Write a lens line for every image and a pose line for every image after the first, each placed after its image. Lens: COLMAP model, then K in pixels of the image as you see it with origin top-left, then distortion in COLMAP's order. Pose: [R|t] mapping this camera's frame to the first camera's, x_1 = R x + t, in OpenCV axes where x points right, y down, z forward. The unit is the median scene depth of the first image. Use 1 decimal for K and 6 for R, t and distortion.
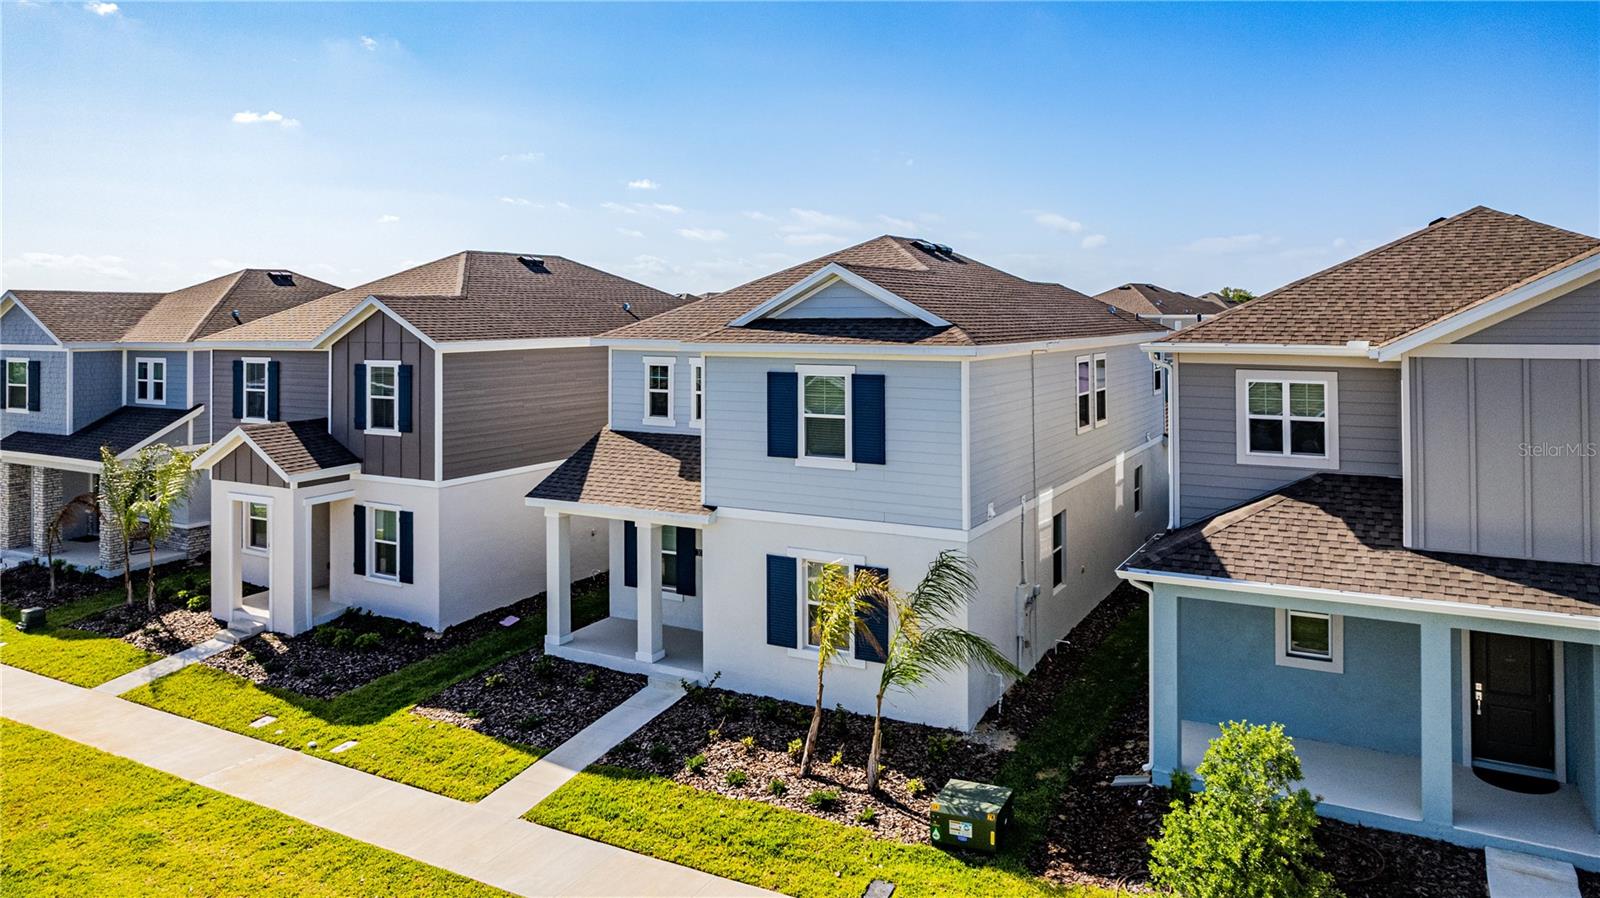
lens RADIAL K [[1015.4, 0, 846.0], [0, 1015.4, 320.0], [0, 0, 1]] dist [0.001781, -0.032654]
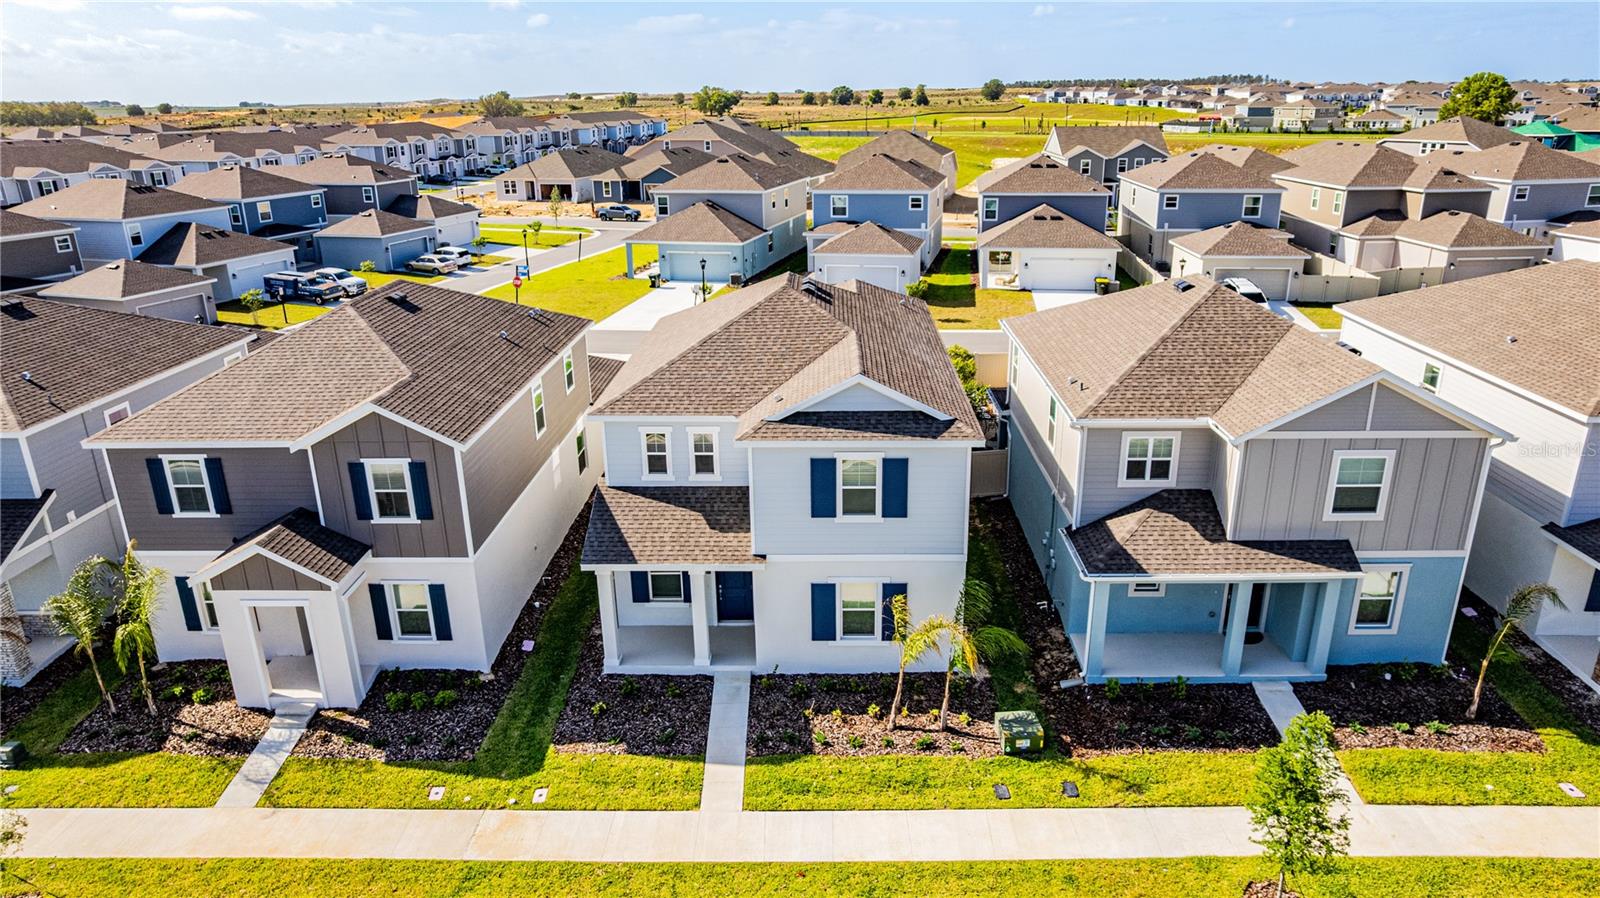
lens RADIAL K [[989.4, 0, 800.0], [0, 989.4, 449.0], [0, 0, 1]] dist [-0.023548, 0.000525]
pose [[0.900927, -0.152689, 0.406222, -0.614368], [0.012292, 0.944662, 0.327814, -0.384380], [-0.433797, -0.290343, 0.852948, -0.083085]]
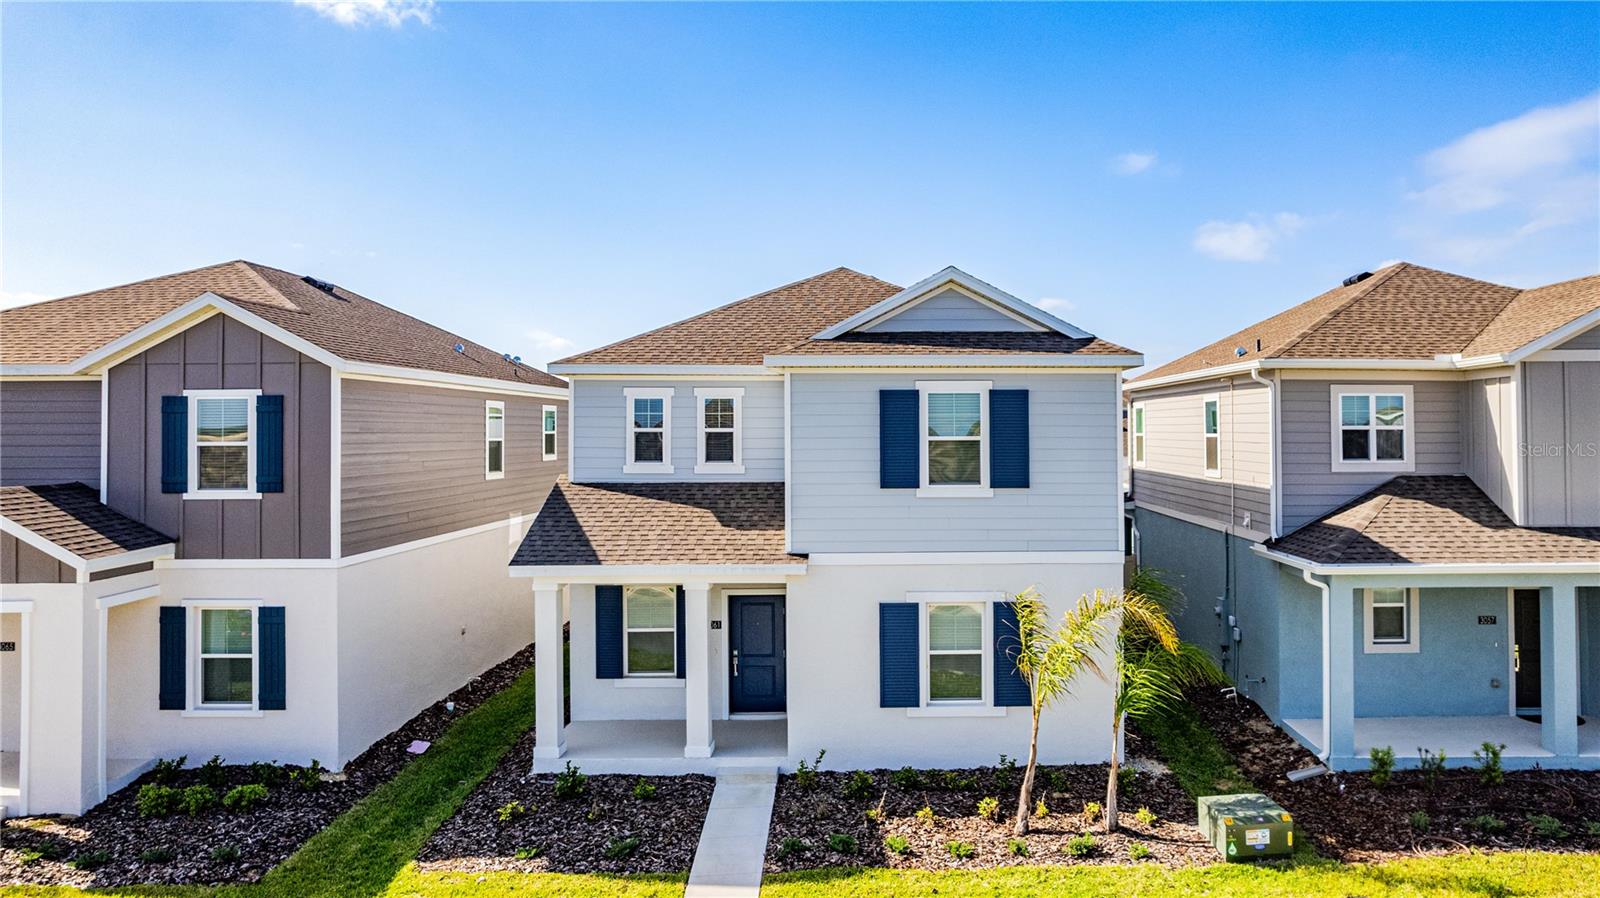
lens RADIAL K [[1037.5, 0, 894.3], [0, 1037.5, 414.7], [0, 0, 1]] dist [-0.043534, 0.027082]
pose [[0.882263, 0.006970, 0.470706, -0.485312], [0.002109, 0.999822, -0.018758, 0.089267], [-0.470752, 0.017542, 0.882091, 0.221899]]
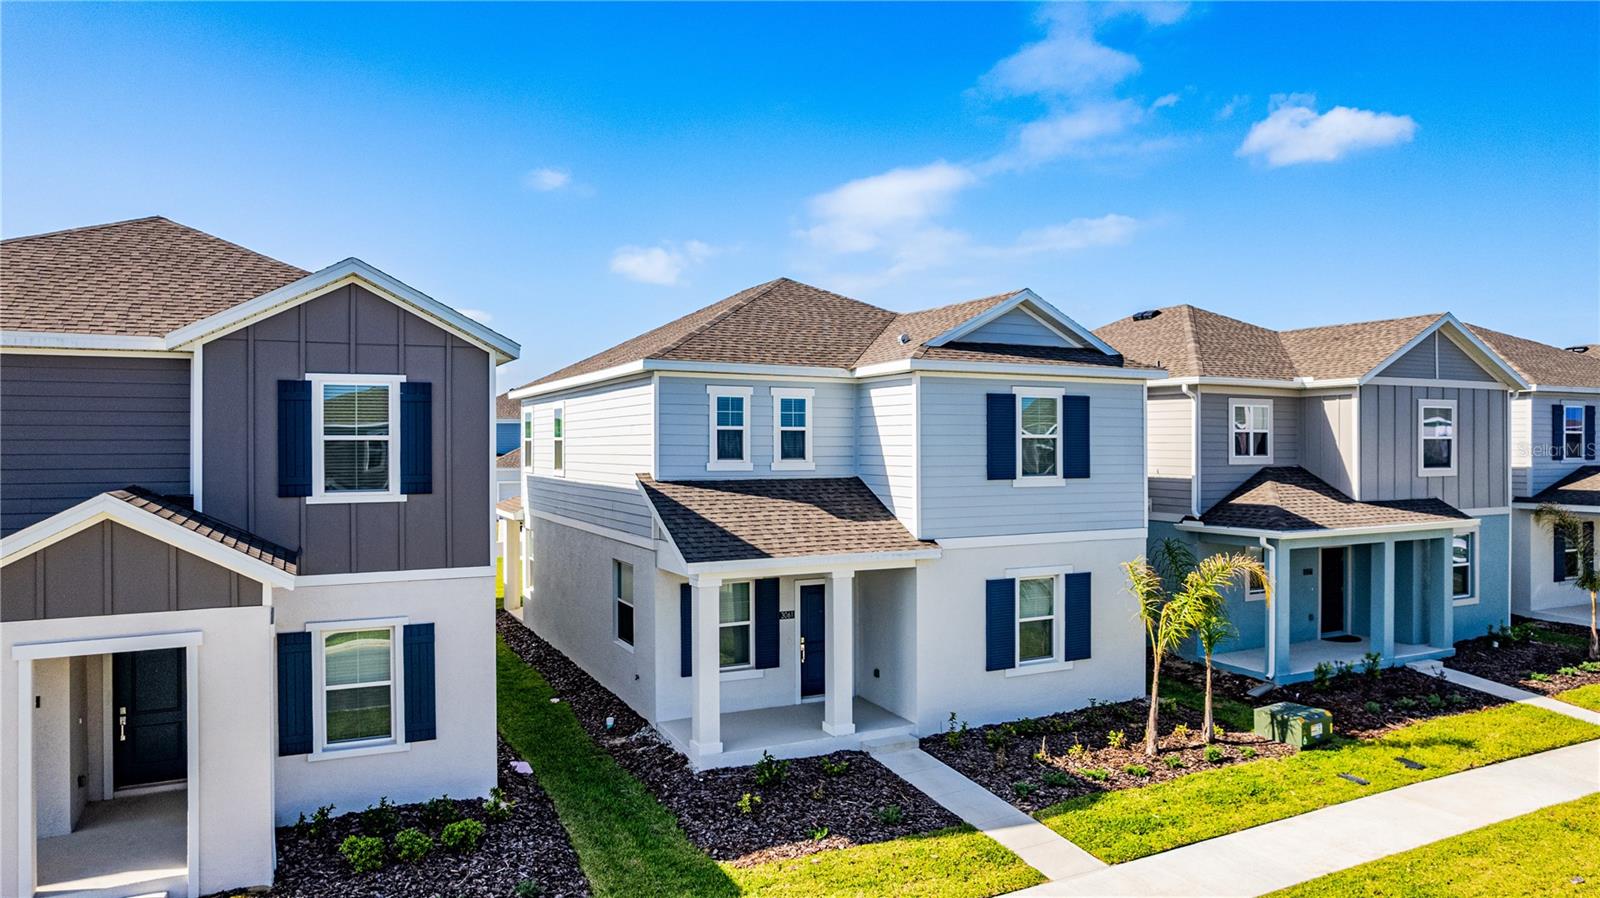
lens RADIAL K [[1011.9, 0, 800.0], [0, 1011.9, 449.0], [0, 0, 1]] dist [-0.031727, 0.000620]
pose [[0.598677, -0.001933, 0.800988, -0.976490], [0.001442, 0.999998, 0.001335, 0.104192], [-0.800989, 0.000356, 0.598679, 0.568453]]
